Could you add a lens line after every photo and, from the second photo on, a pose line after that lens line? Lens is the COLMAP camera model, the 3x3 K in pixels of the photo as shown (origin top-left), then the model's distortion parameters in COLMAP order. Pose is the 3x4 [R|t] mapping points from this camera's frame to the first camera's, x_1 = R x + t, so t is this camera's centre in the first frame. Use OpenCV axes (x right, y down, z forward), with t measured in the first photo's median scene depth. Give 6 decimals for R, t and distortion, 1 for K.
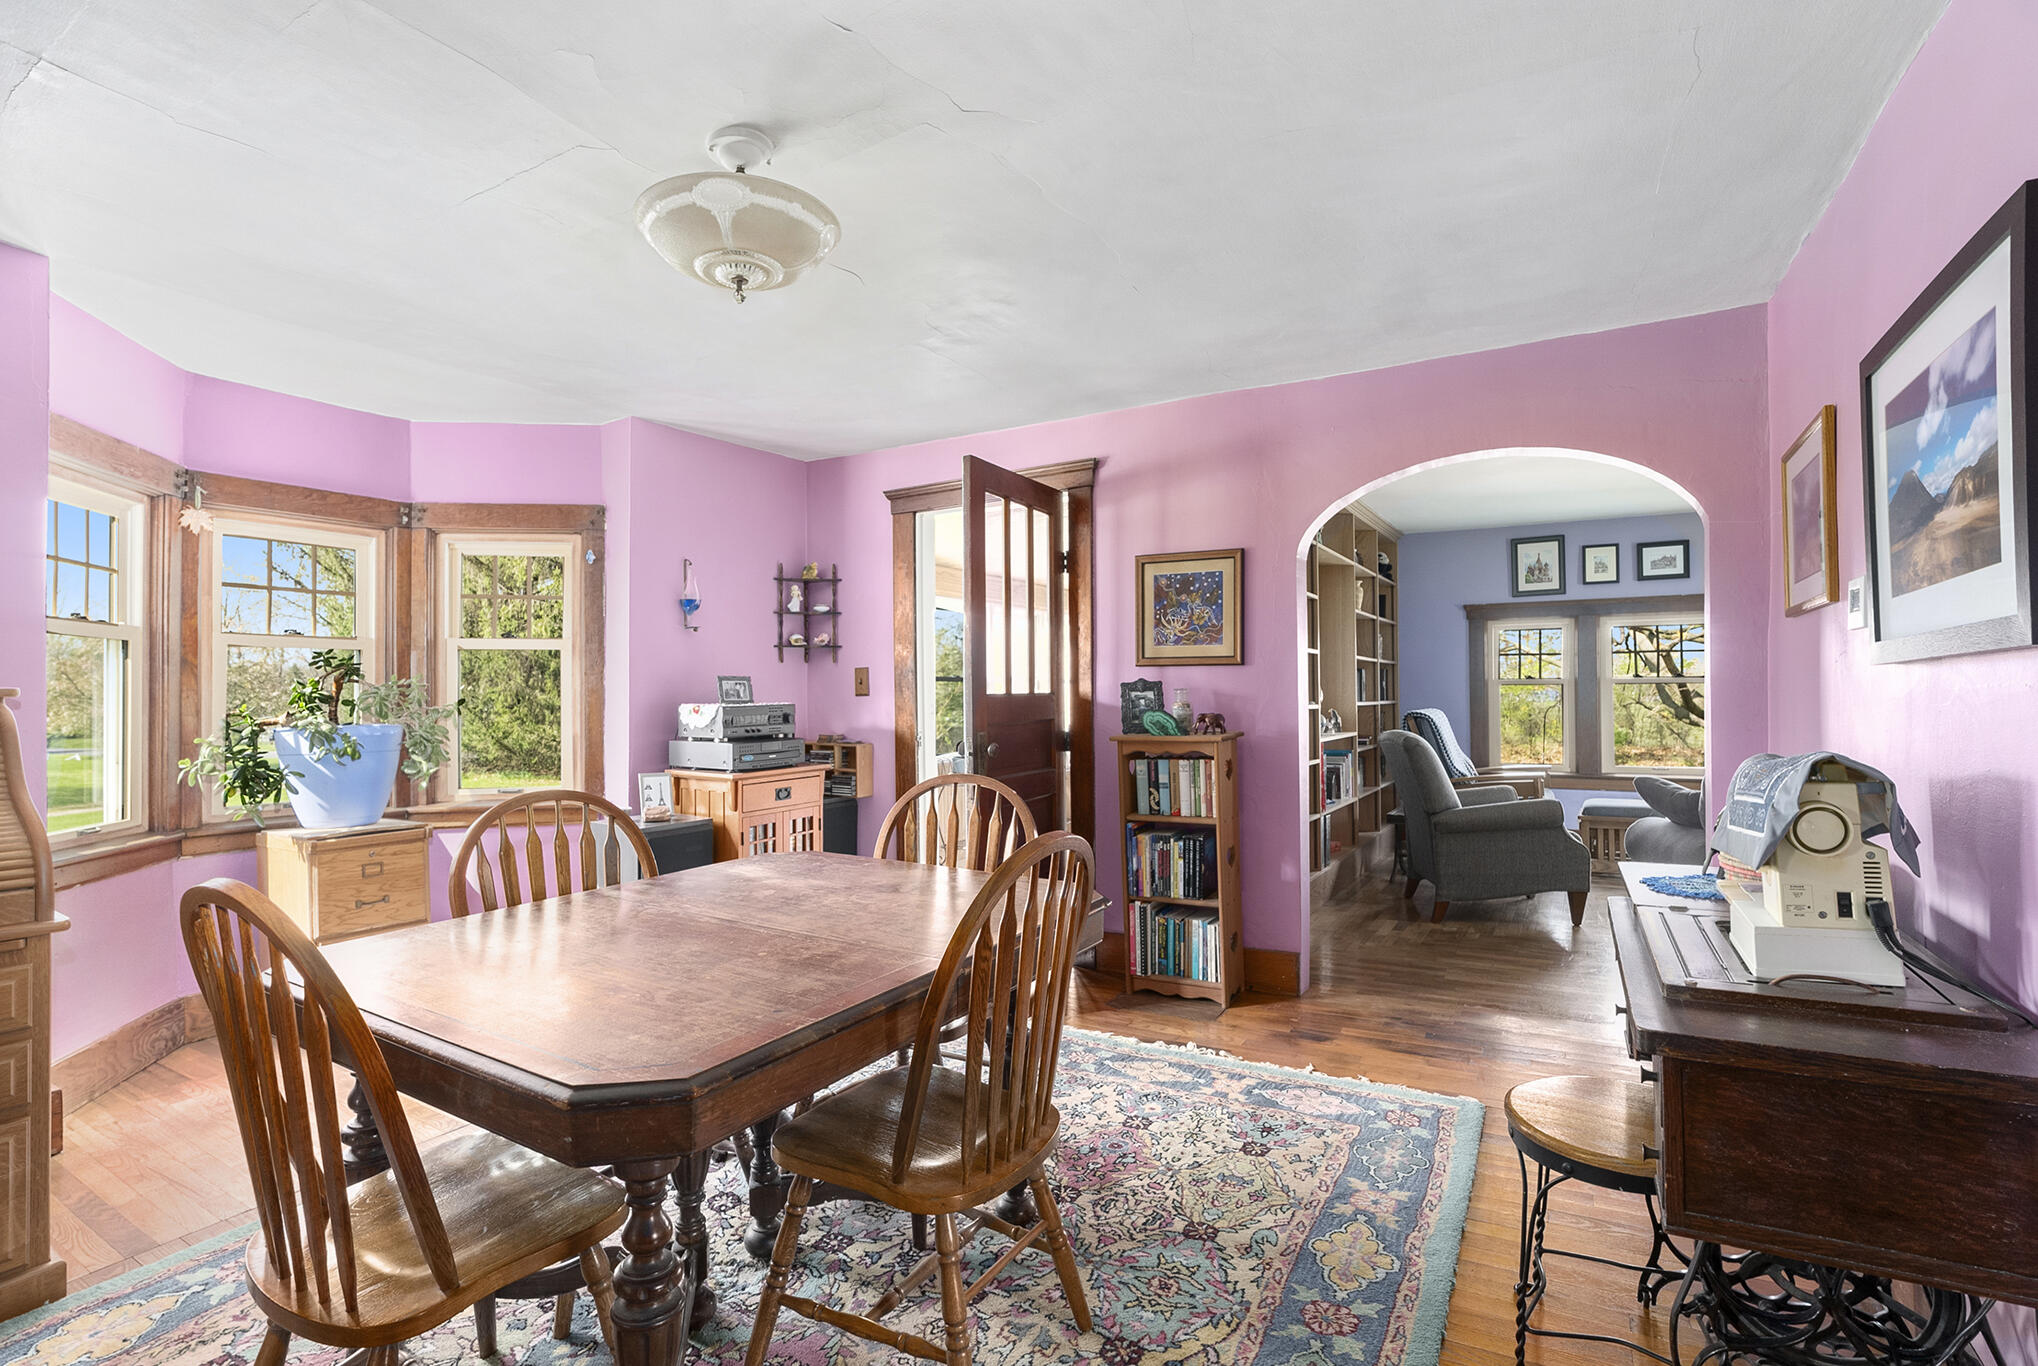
lens RADIAL K [[964.7, 0, 1012.8], [0, 964.7, 678.5], [0, 0, 1]] dist [-0.000821, -0.000044]
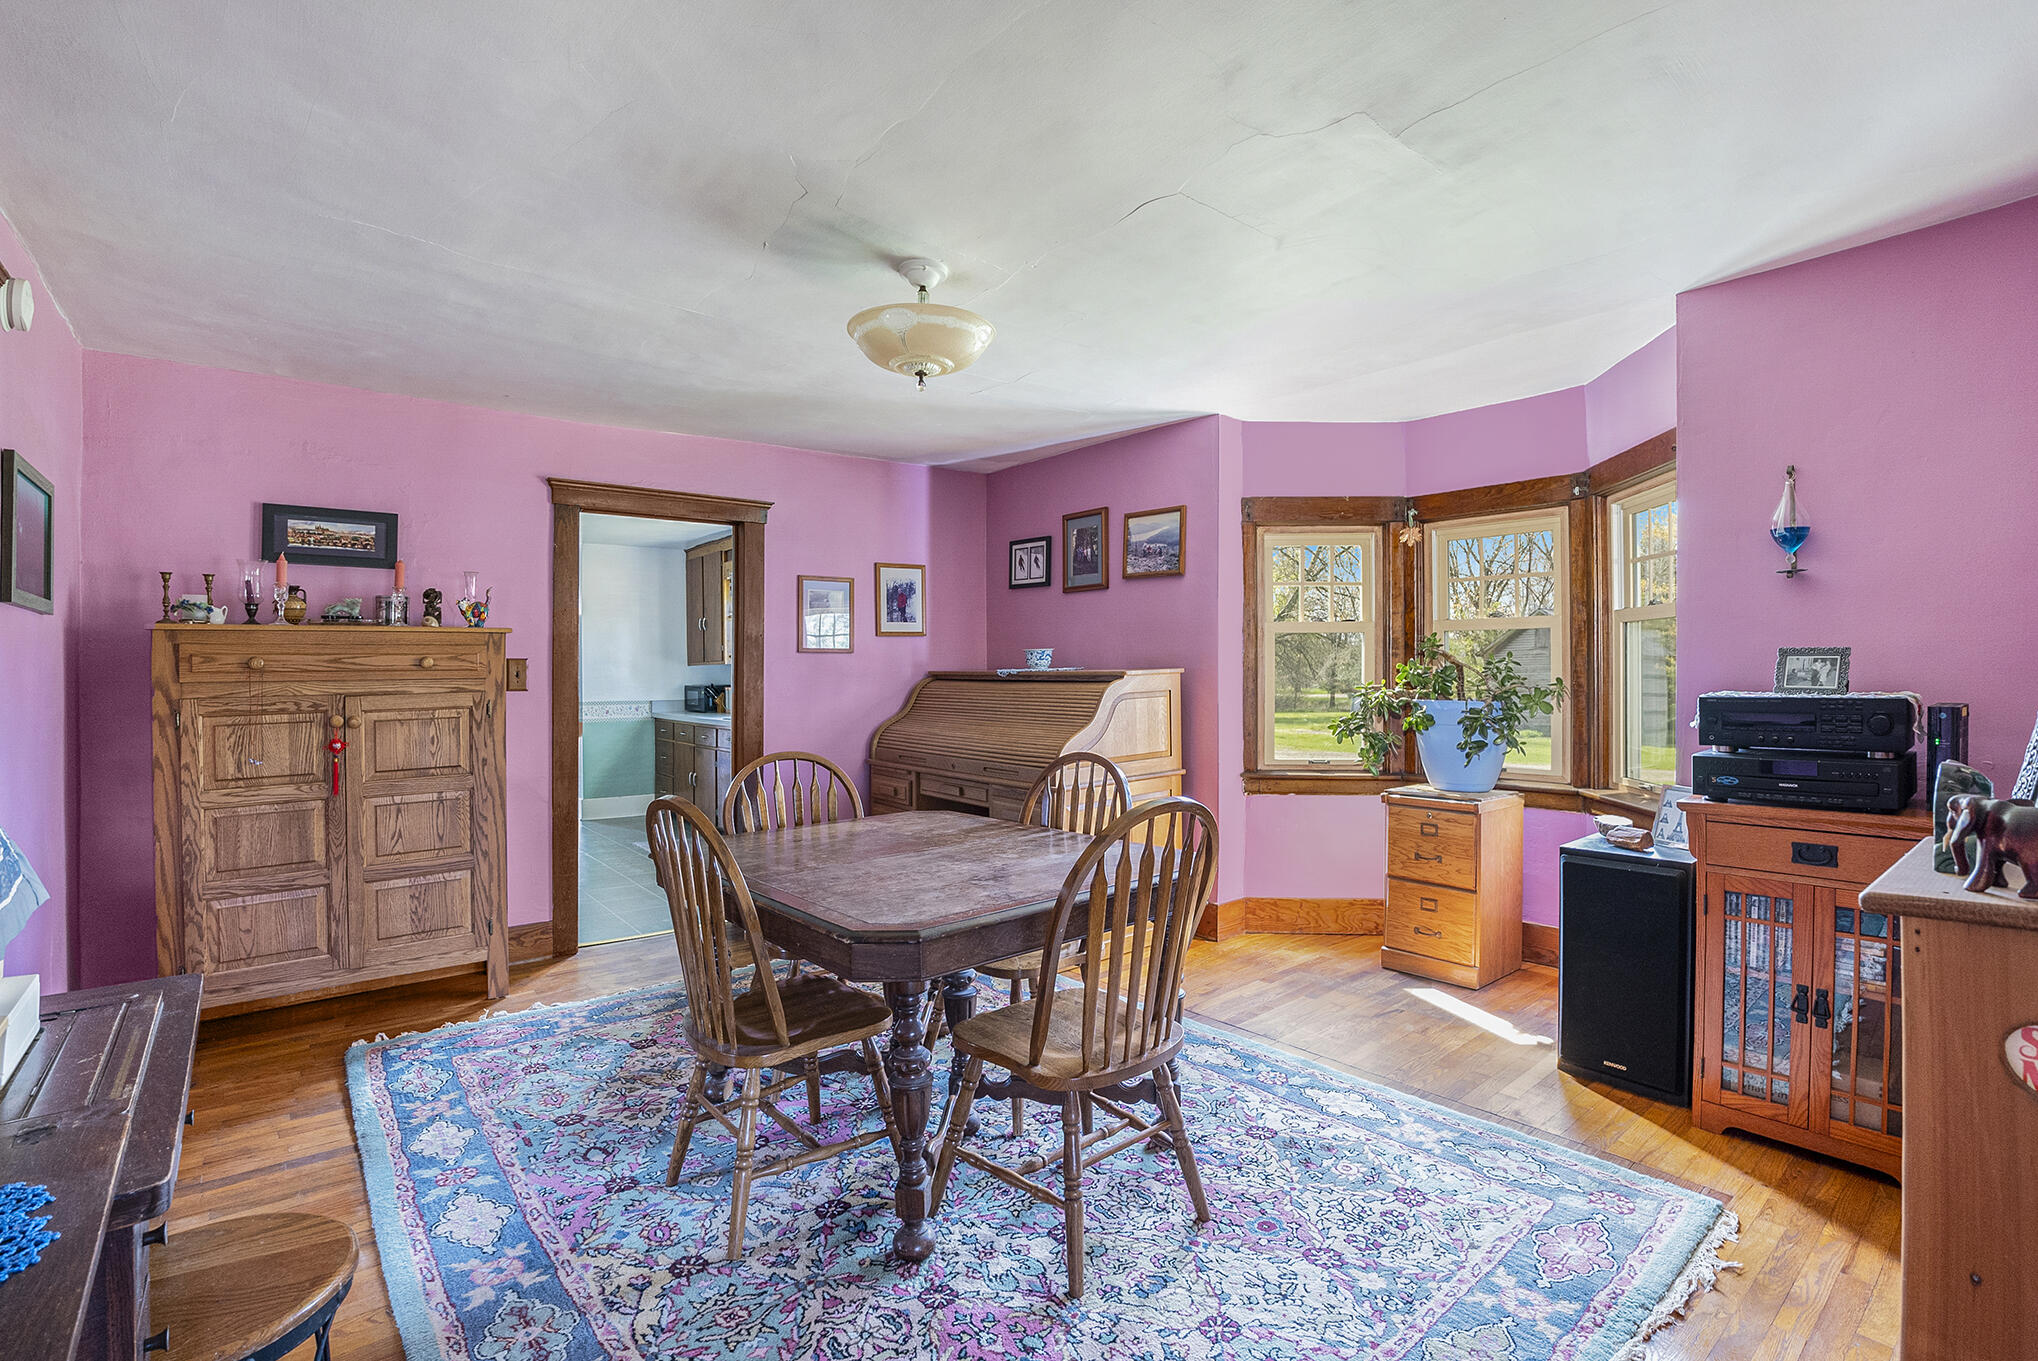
lens RADIAL K [[964.7, 0, 1012.8], [0, 964.7, 676.0], [0, 0, 1]] dist [-0.000821, -0.000044]
pose [[-0.349133, 0.019323, -0.936874, 0.559785], [0.024853, 0.999627, 0.011356, -0.005283], [0.936744, -0.019319, -0.349483, 0.953960]]
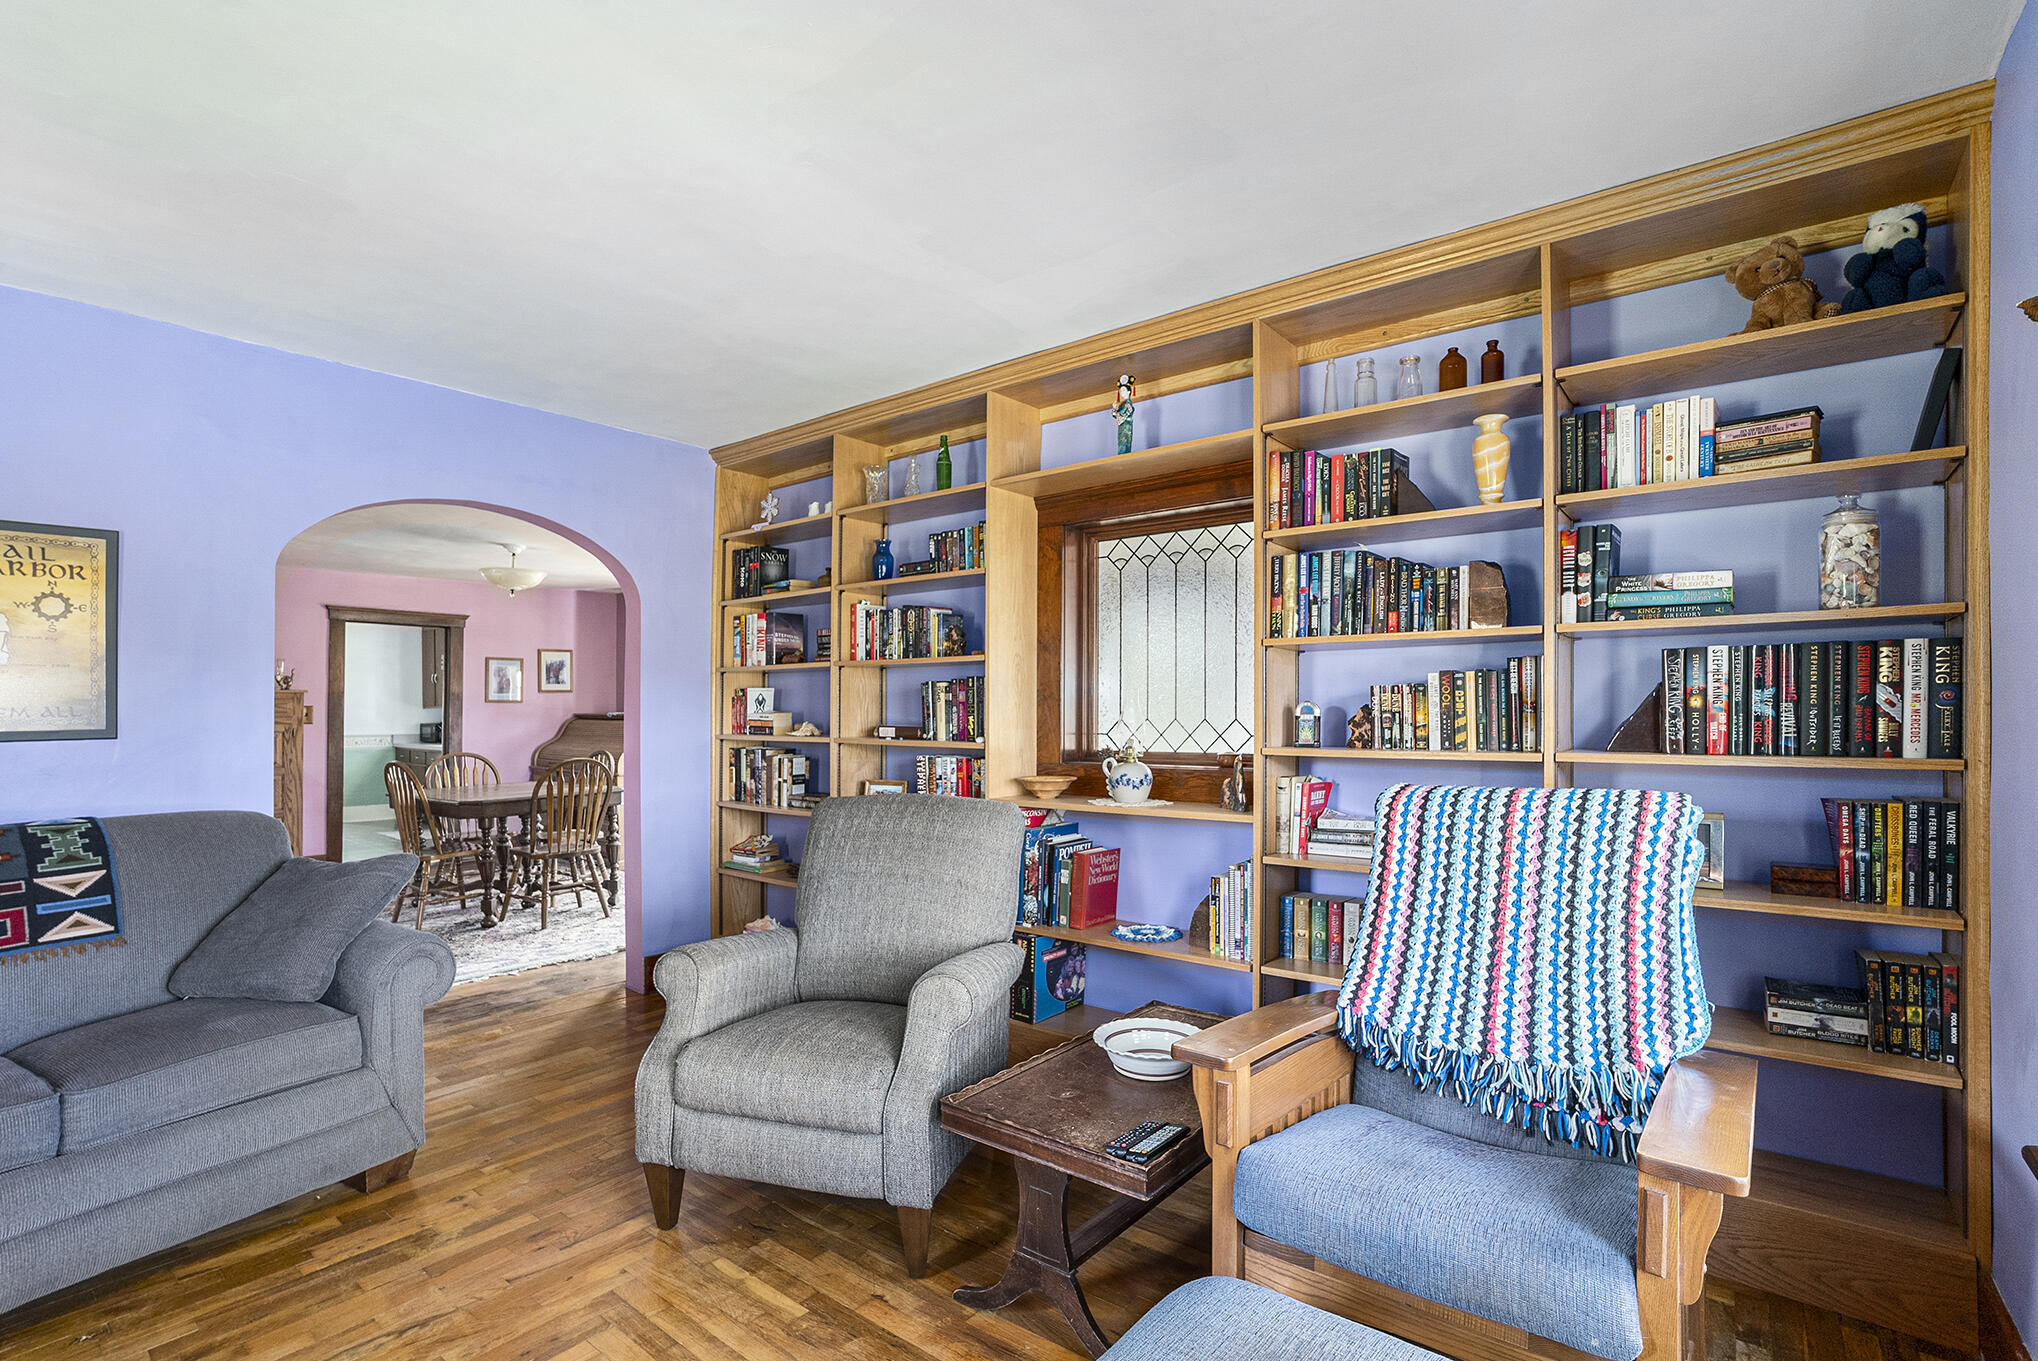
lens RADIAL K [[972.0, 0, 1016.6], [0, 972.0, 708.4], [0, 0, 1]] dist [-0.000840, -0.000060]
pose [[-0.149760, 0.007895, -0.988691, 1.076574], [0.019995, 0.999788, 0.004955, -0.003374], [0.988520, -0.019027, -0.149886, 1.418012]]
